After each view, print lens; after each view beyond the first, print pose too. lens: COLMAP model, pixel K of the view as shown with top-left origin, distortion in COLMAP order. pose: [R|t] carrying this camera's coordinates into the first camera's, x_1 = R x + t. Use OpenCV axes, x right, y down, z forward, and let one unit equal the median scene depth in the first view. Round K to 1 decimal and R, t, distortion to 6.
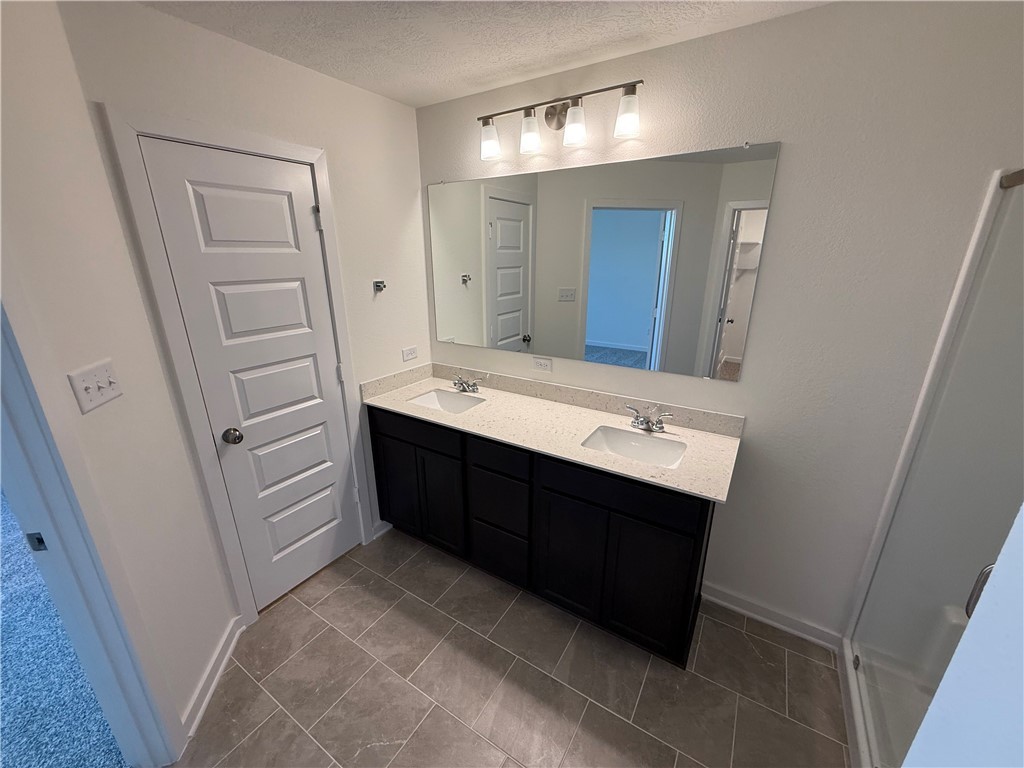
lens RADIAL K [[407.8, 0, 510.0], [0, 407.8, 386.4], [0, 0, 1]] dist [0.001210, -0.000456]
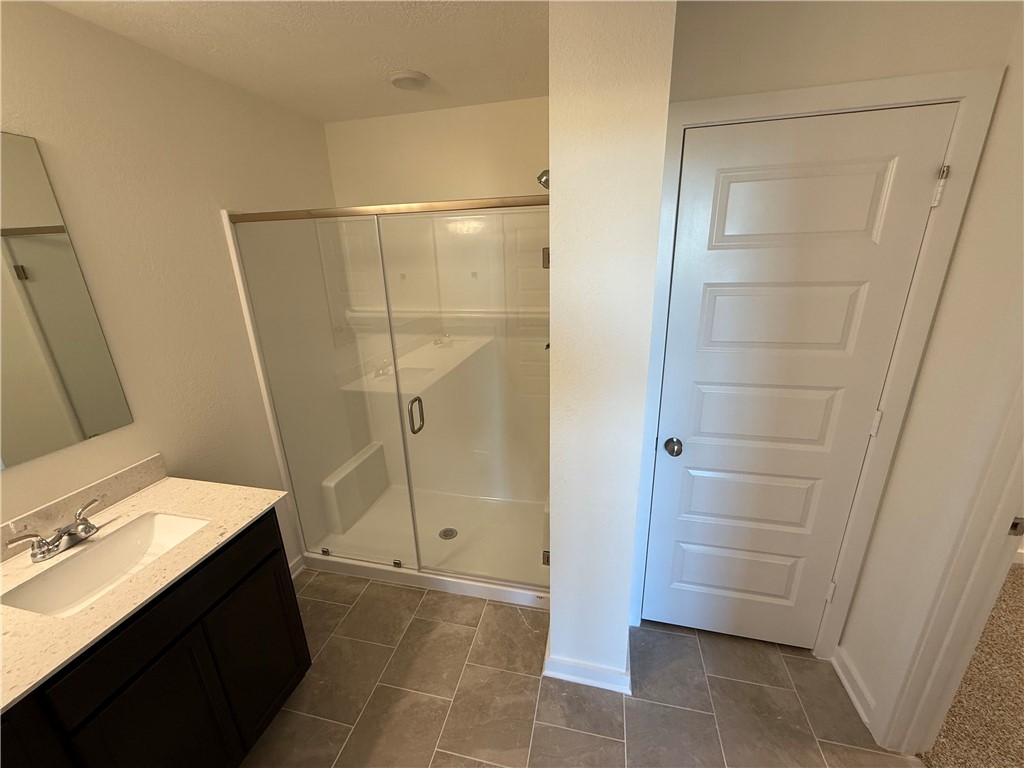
lens RADIAL K [[407.8, 0, 510.2], [0, 407.8, 385.6], [0, 0, 1]] dist [0.001210, -0.000456]
pose [[-0.328386, -0.280576, 0.901909, -0.425373], [0.322847, 0.864011, 0.386336, -0.145139], [-0.887656, 0.418045, -0.193146, 0.416642]]
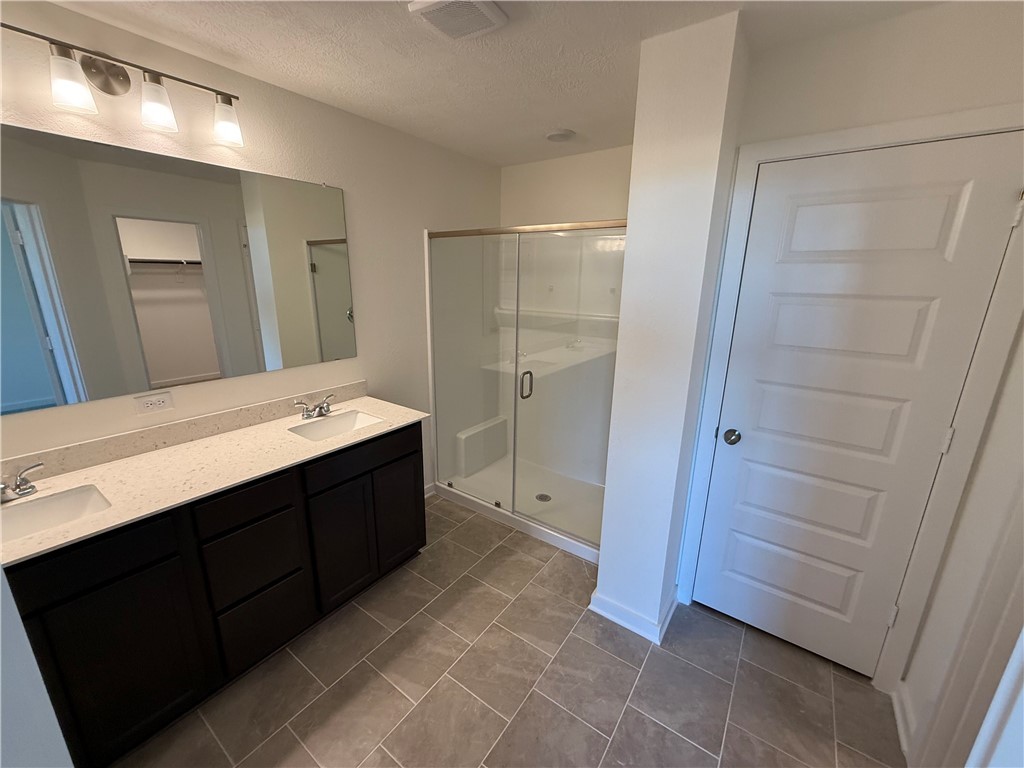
lens RADIAL K [[407.8, 0, 511.0], [0, 407.8, 386.0], [0, 0, 1]] dist [0.001210, -0.000456]
pose [[0.052337, -0.252695, 0.966129, -0.737254], [0.294822, 0.928243, 0.226815, -0.073226], [-0.954118, 0.272965, 0.123081, 0.344045]]
